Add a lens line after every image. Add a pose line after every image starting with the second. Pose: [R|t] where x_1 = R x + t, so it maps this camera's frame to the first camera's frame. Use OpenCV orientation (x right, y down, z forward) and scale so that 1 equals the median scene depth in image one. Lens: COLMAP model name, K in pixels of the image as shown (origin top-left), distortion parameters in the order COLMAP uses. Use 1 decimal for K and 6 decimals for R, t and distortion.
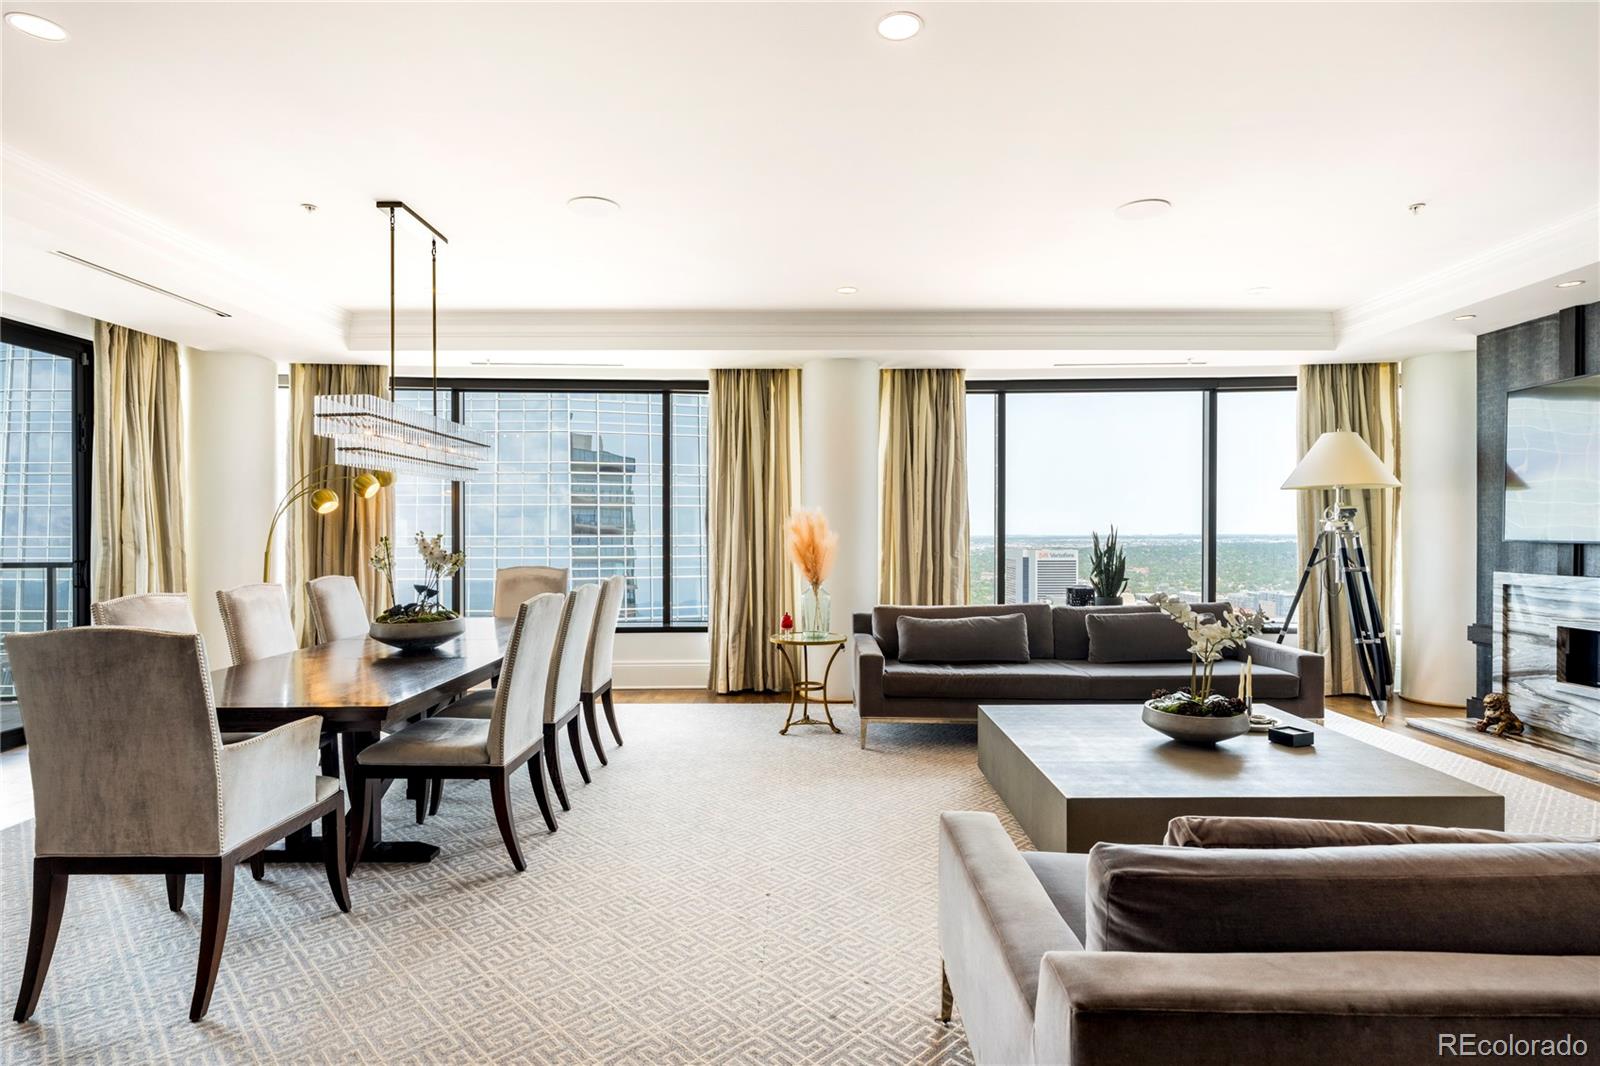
lens RADIAL K [[825.4, 0, 800.0], [0, 825.4, 533.0], [0, 0, 1]] dist [0.002083, 0.000048]
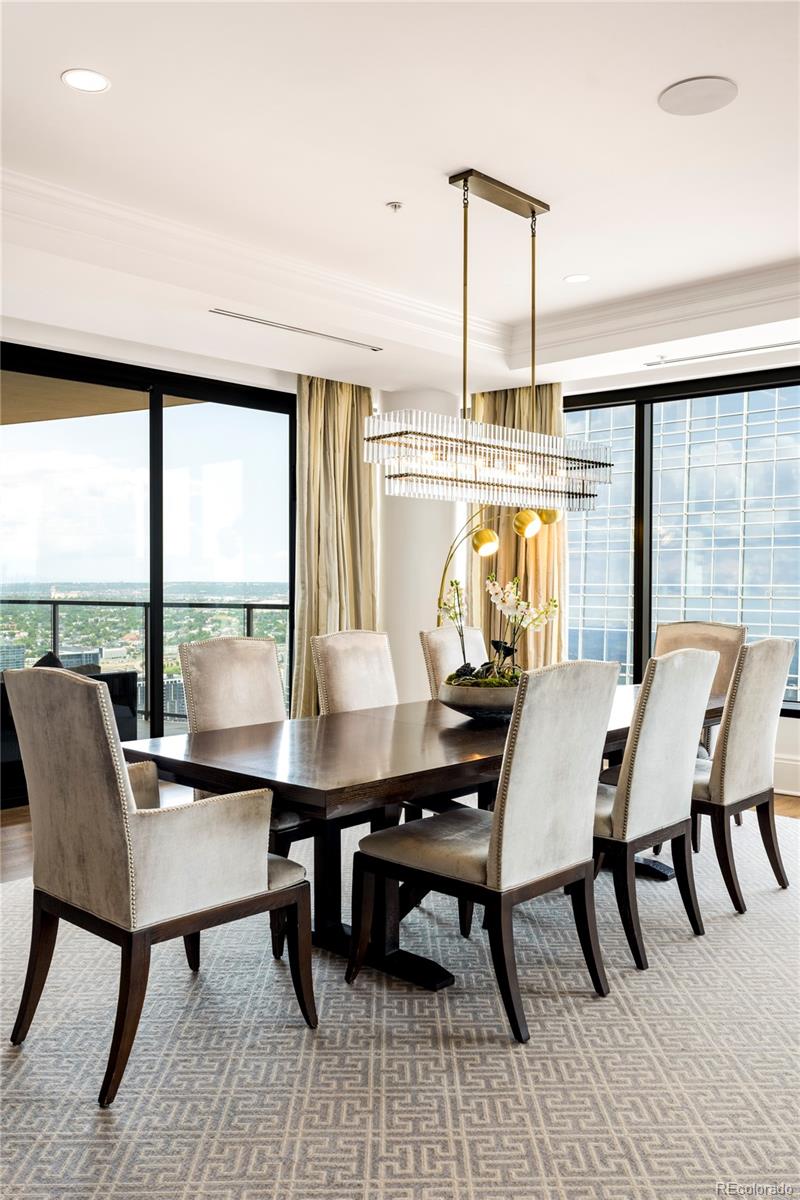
lens RADIAL K [[976.4, 0, 400.0], [0, 976.4, 600.0], [0, 0, 1]] dist [-0.005286, -0.000312]
pose [[0.723049, 0.015610, -0.690620, 0.148356], [-0.002670, 0.999800, 0.019802, 0.005336], [0.690792, -0.012474, 0.722946, 0.276954]]
